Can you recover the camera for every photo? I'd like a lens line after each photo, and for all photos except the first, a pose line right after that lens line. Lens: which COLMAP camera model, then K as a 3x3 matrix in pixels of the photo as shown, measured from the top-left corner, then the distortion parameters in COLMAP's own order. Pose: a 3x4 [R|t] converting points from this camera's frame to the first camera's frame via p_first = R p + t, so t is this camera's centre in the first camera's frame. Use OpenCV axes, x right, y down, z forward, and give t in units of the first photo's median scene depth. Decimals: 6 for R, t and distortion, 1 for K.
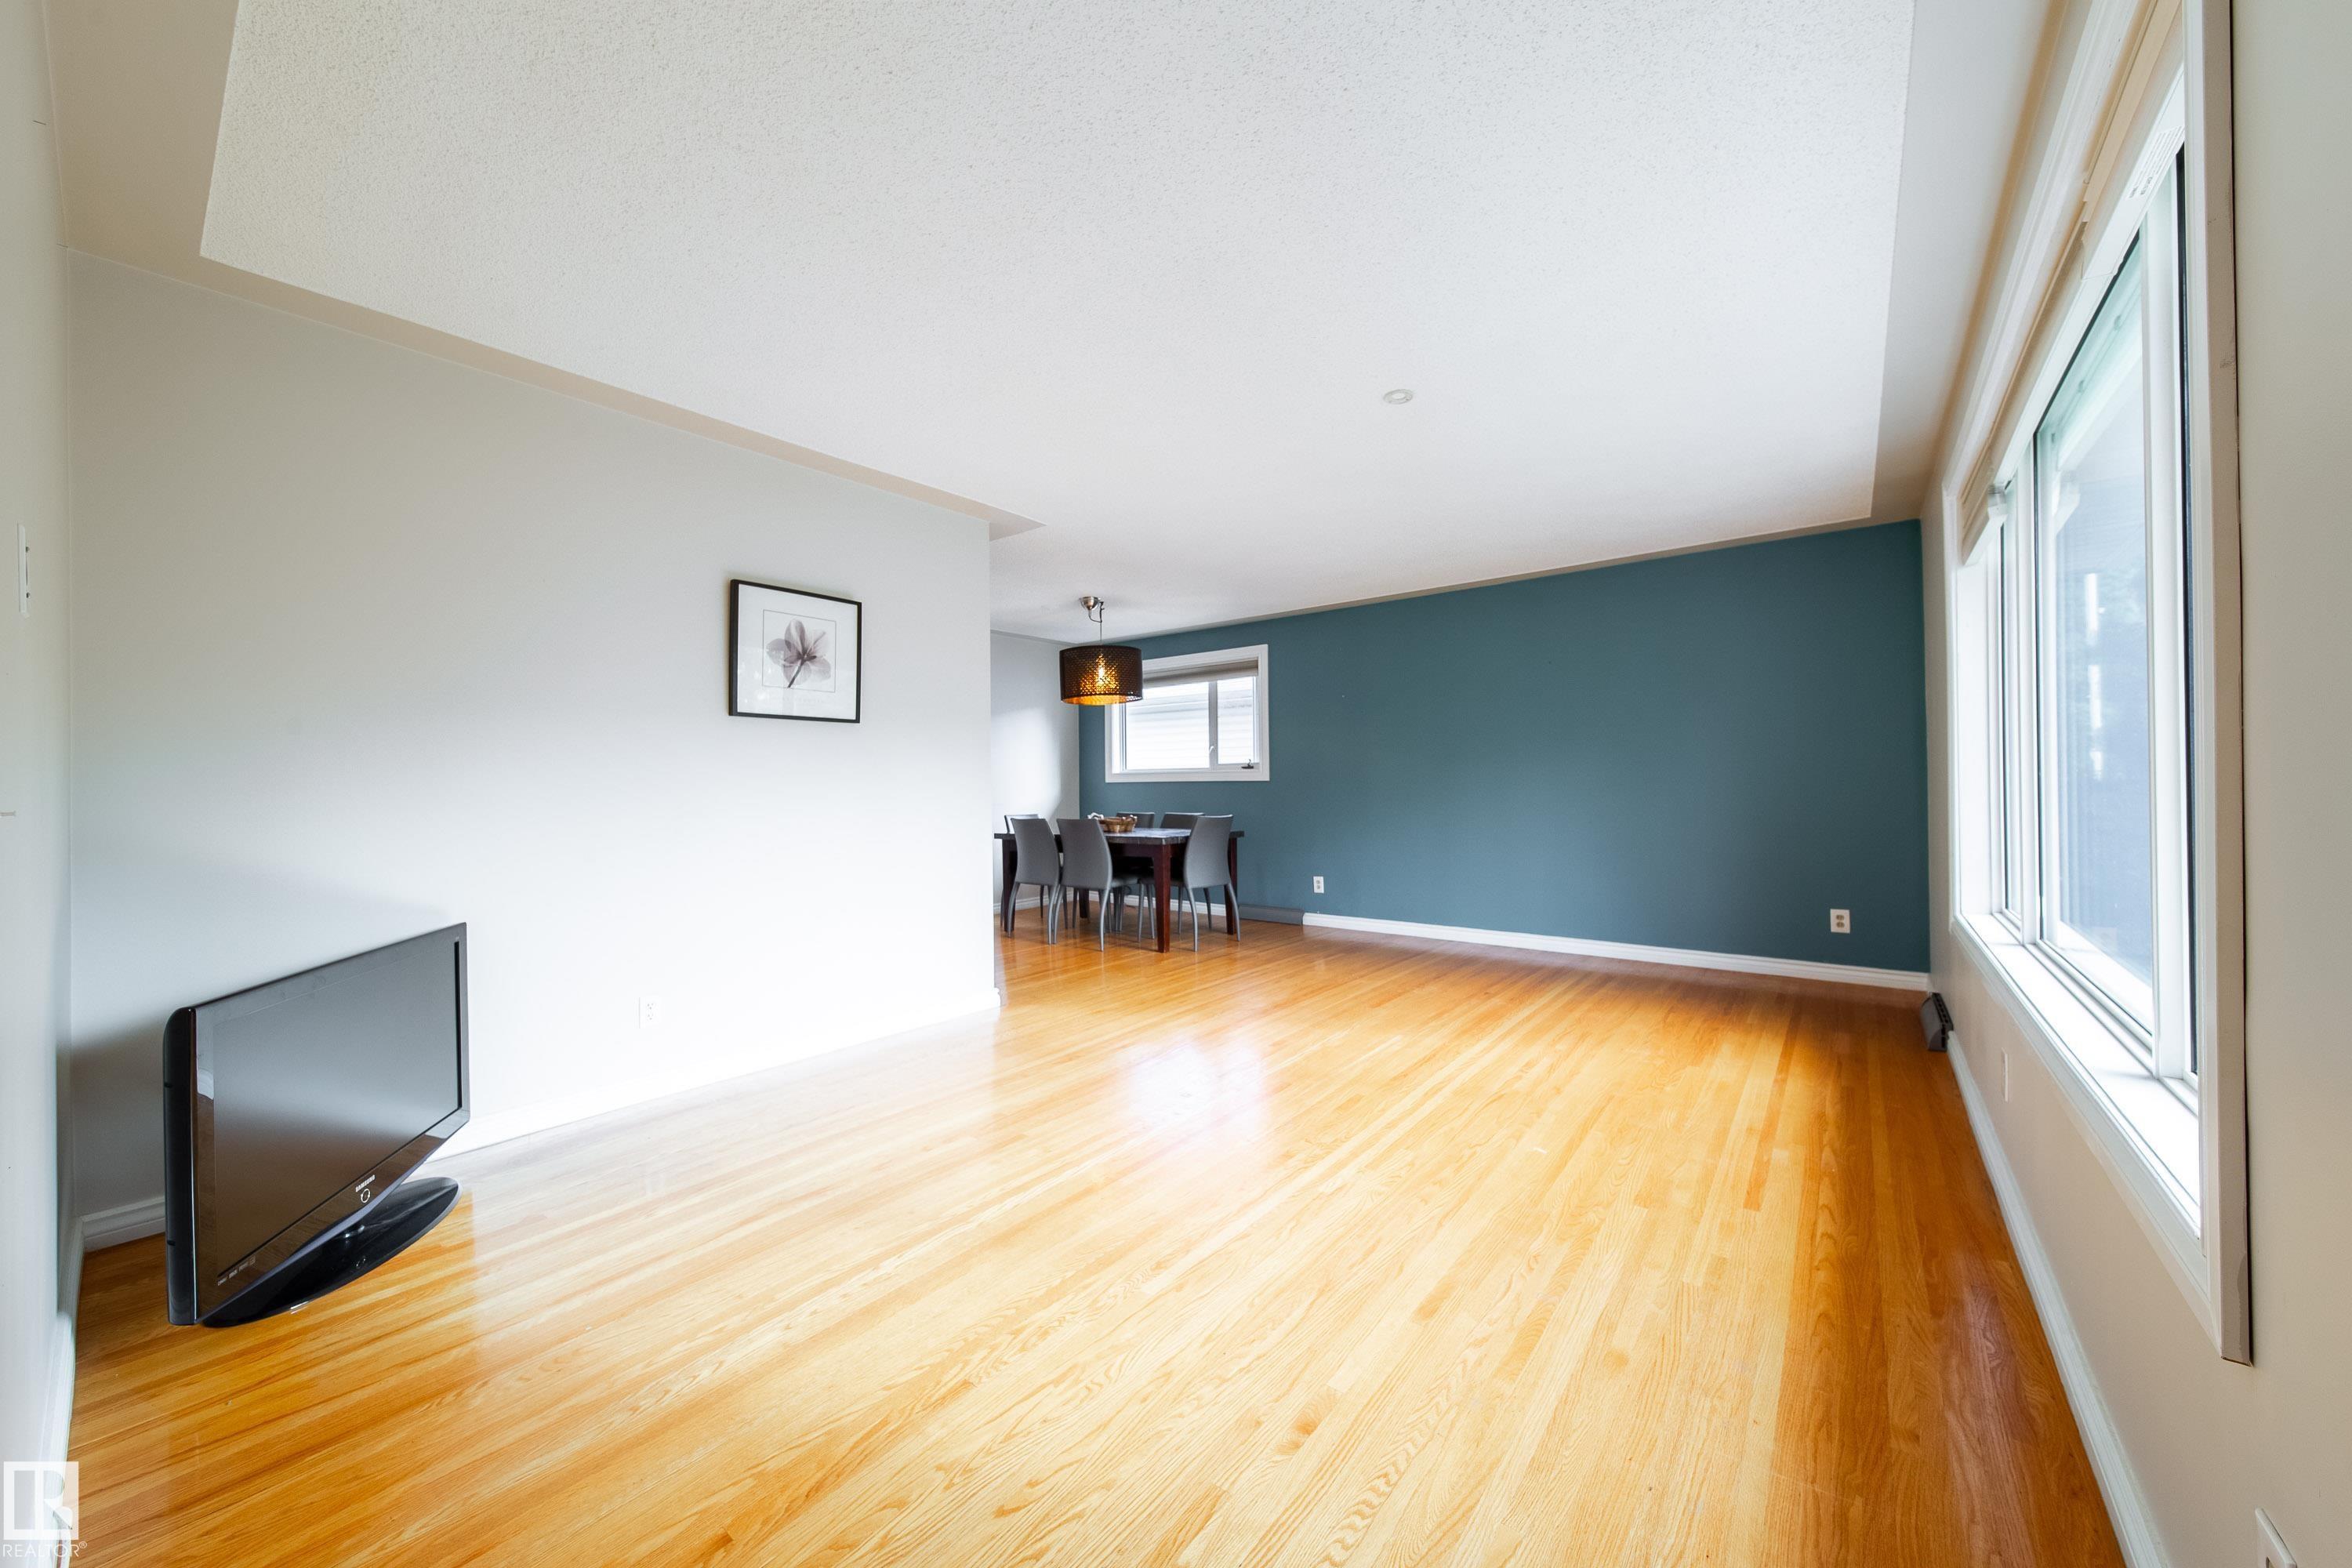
lens RADIAL K [[846.9, 0, 1184.6], [0, 846.9, 781.7], [0, 0, 1]] dist [0.005799, -0.002546]
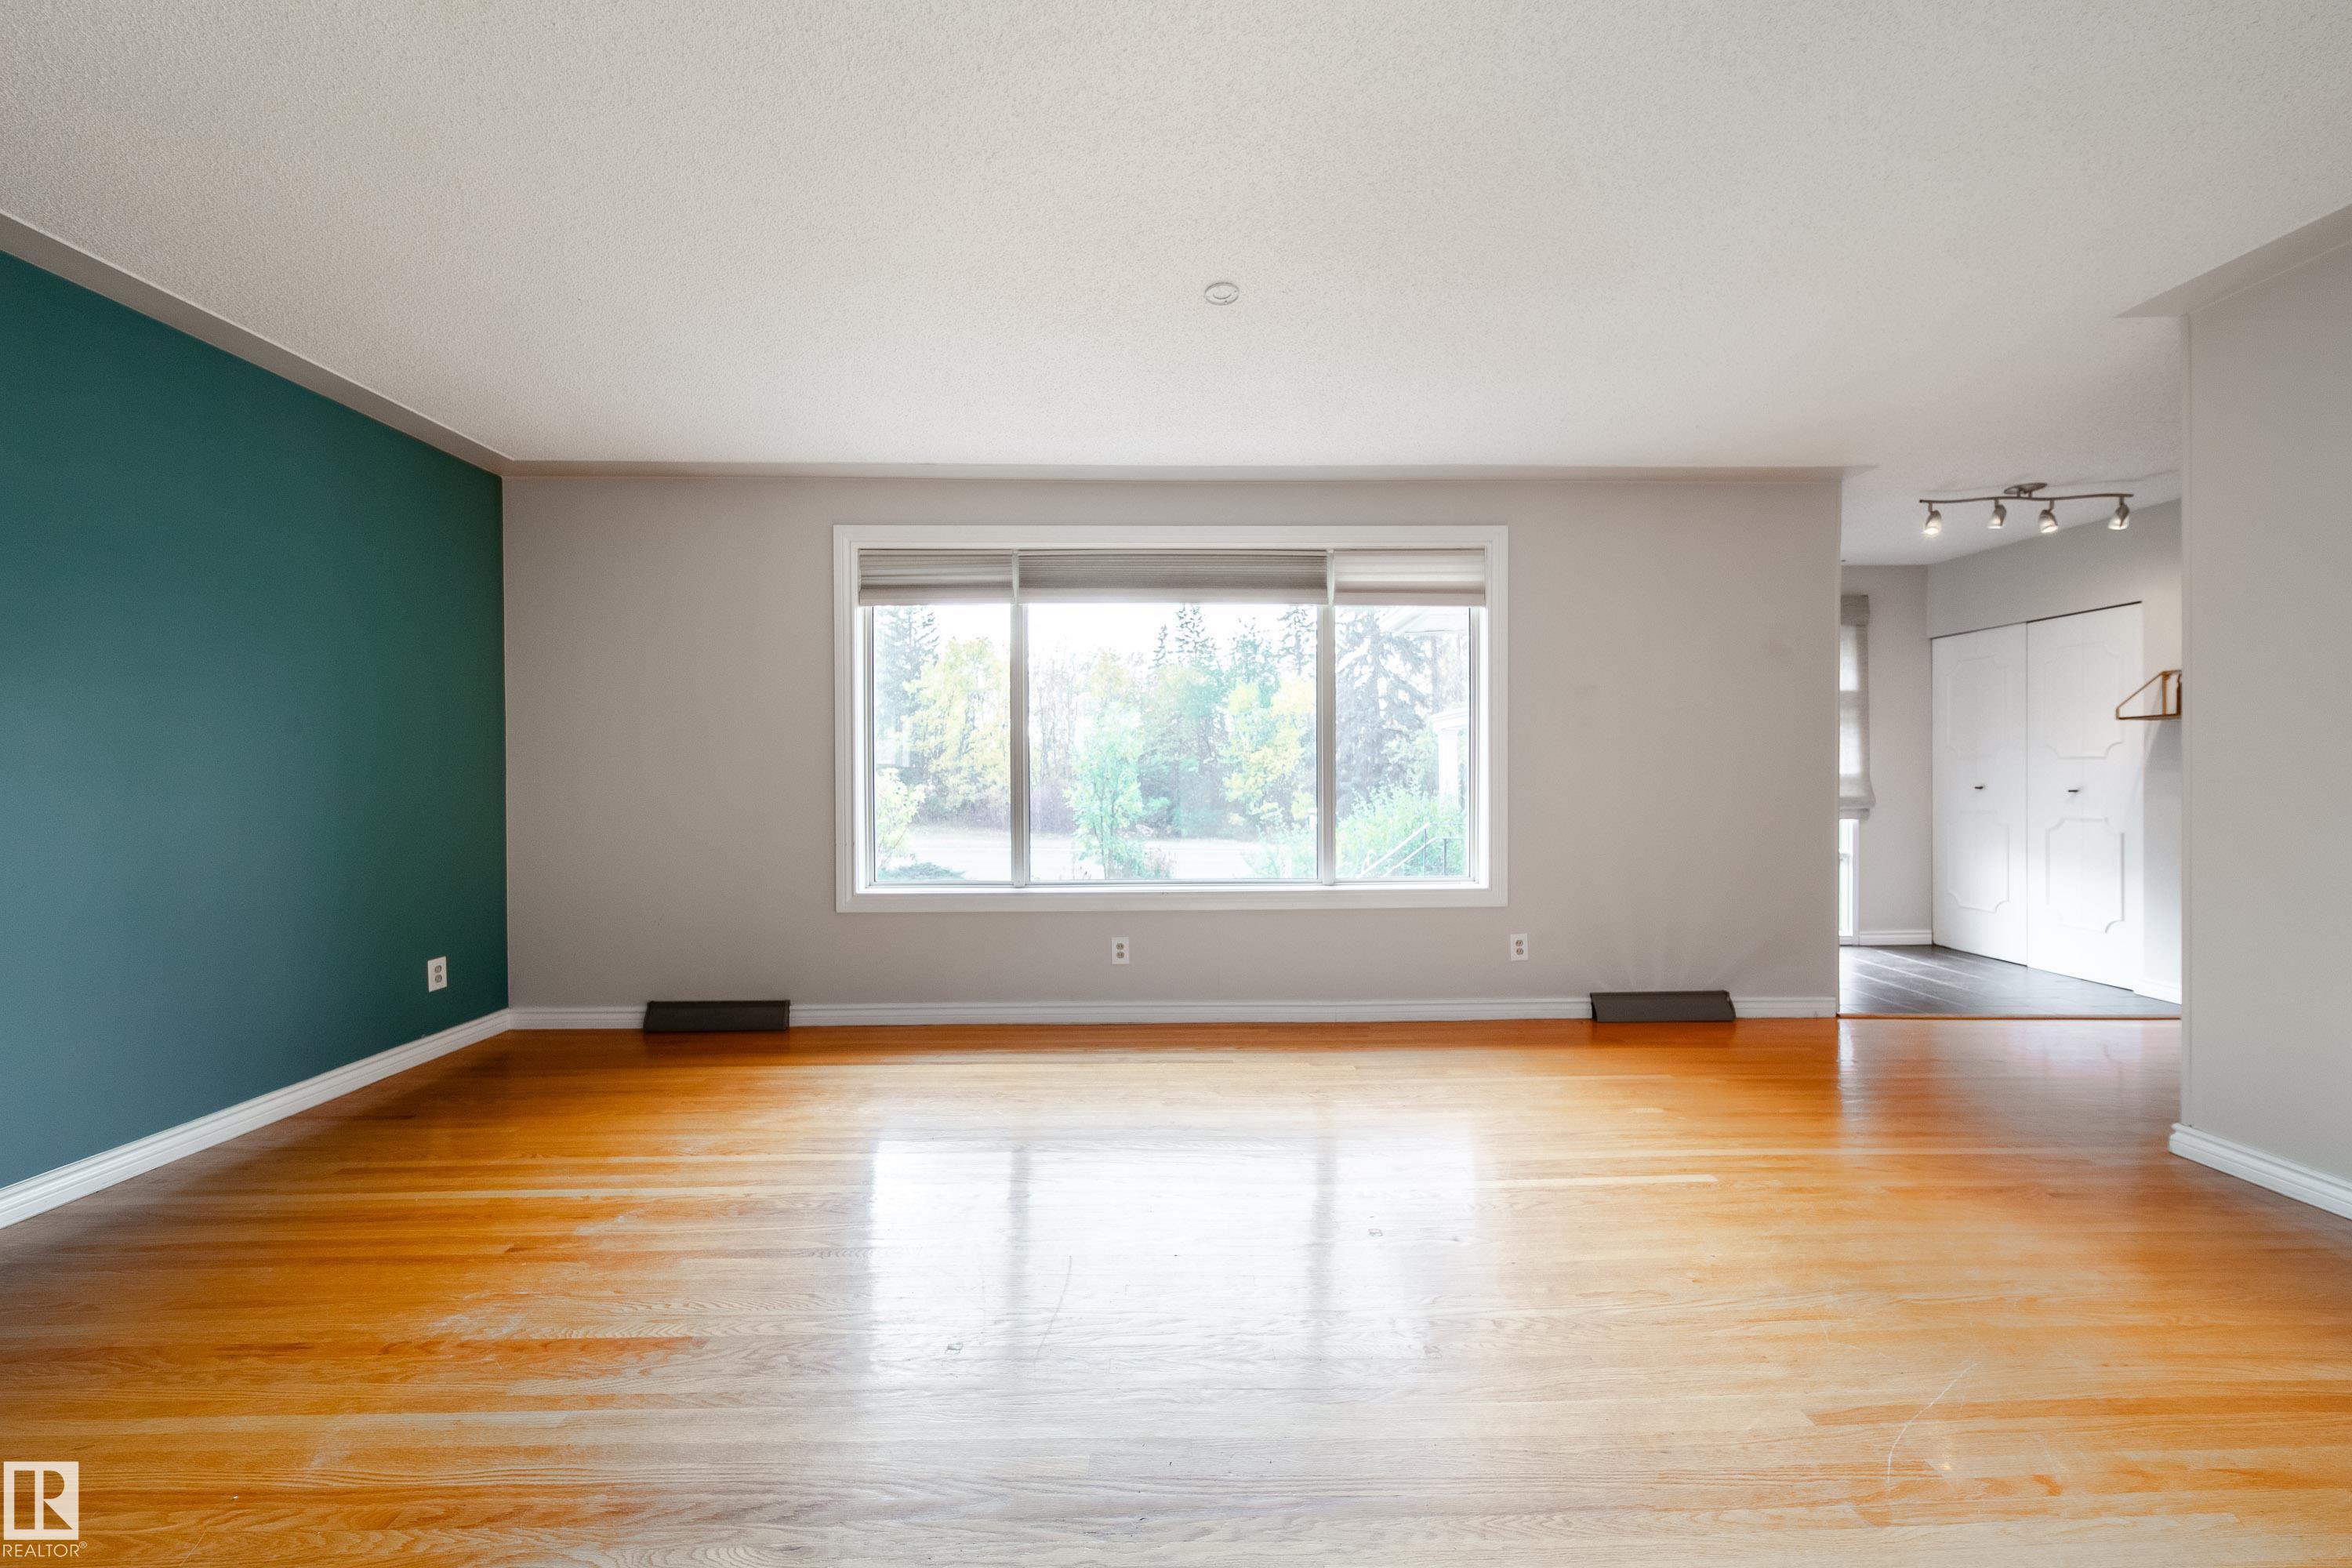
lens RADIAL K [[846.9, 0, 1172.2], [0, 846.9, 785.1], [0, 0, 1]] dist [0.005799, -0.002546]
pose [[-0.626772, 0.005093, 0.779186, -0.211120], [0.007170, 0.999974, -0.000769, 0.003878], [-0.779170, 0.005104, -0.626792, 0.962368]]
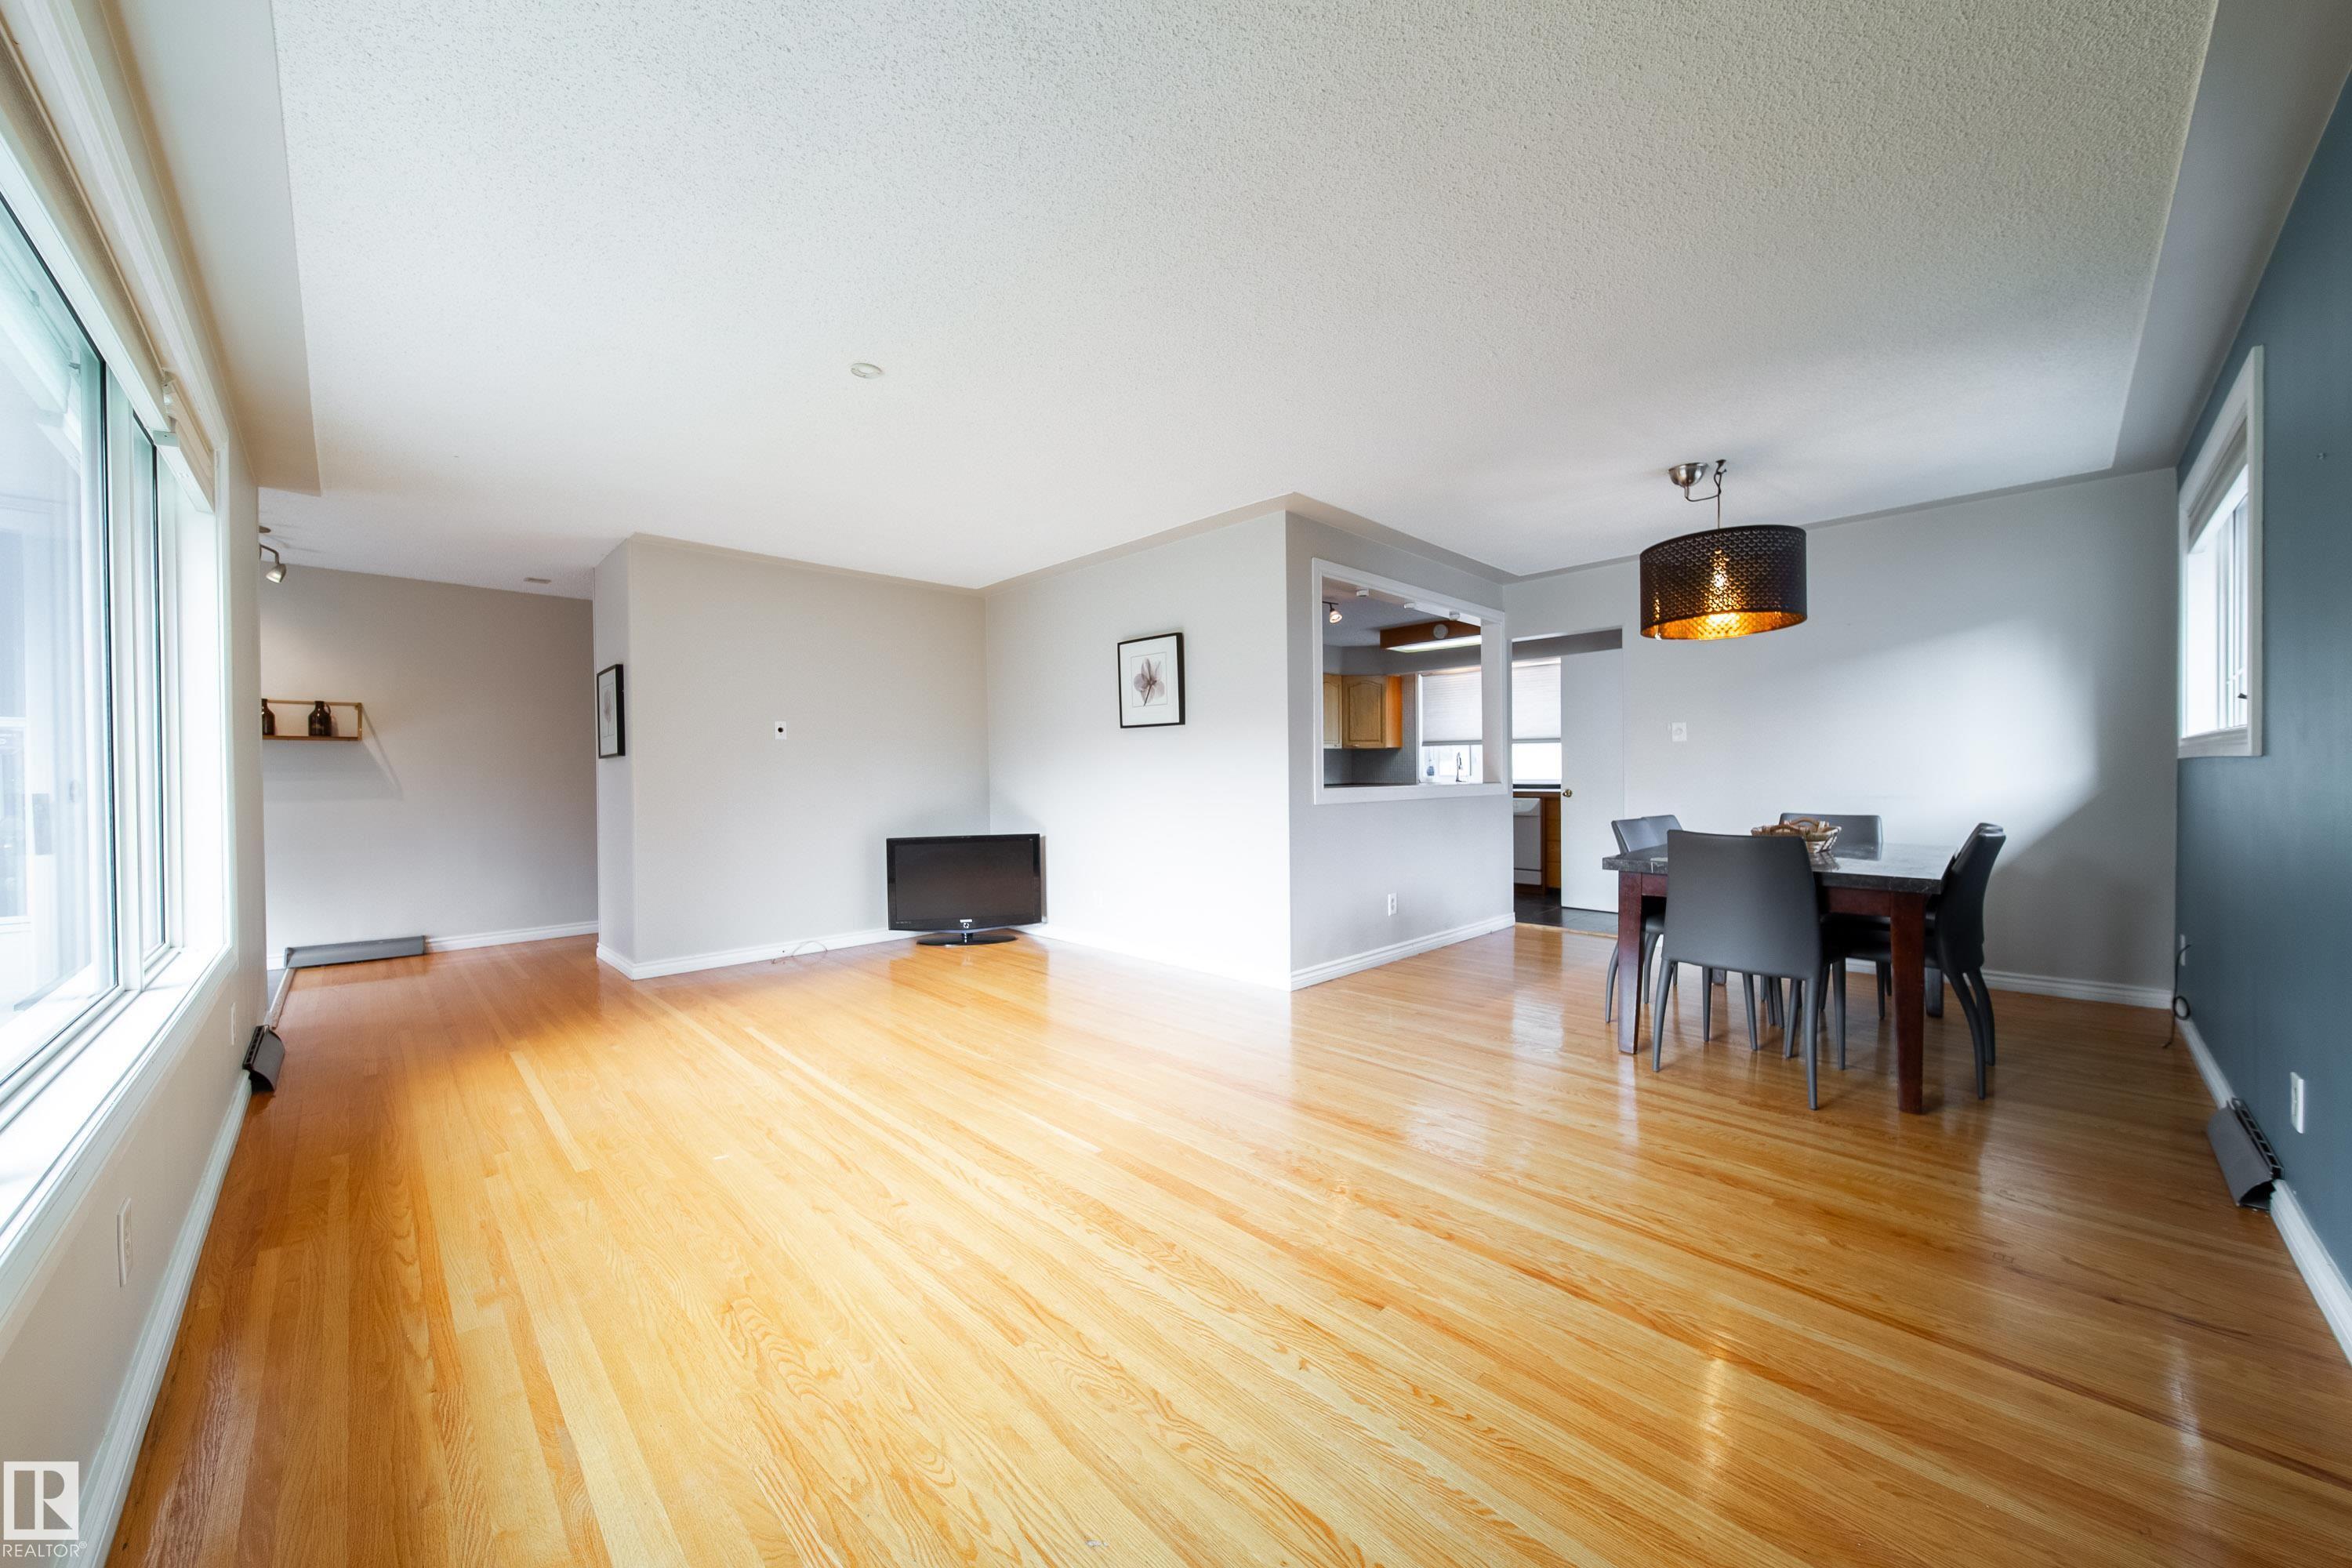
lens RADIAL K [[846.9, 0, 1173.8], [0, 846.9, 781.8], [0, 0, 1]] dist [0.005799, -0.002546]
pose [[-0.136016, 0.022564, -0.990450, 0.723202], [0.015780, 0.999663, 0.020607, -0.006206], [0.990581, -0.012826, -0.136326, 0.916180]]
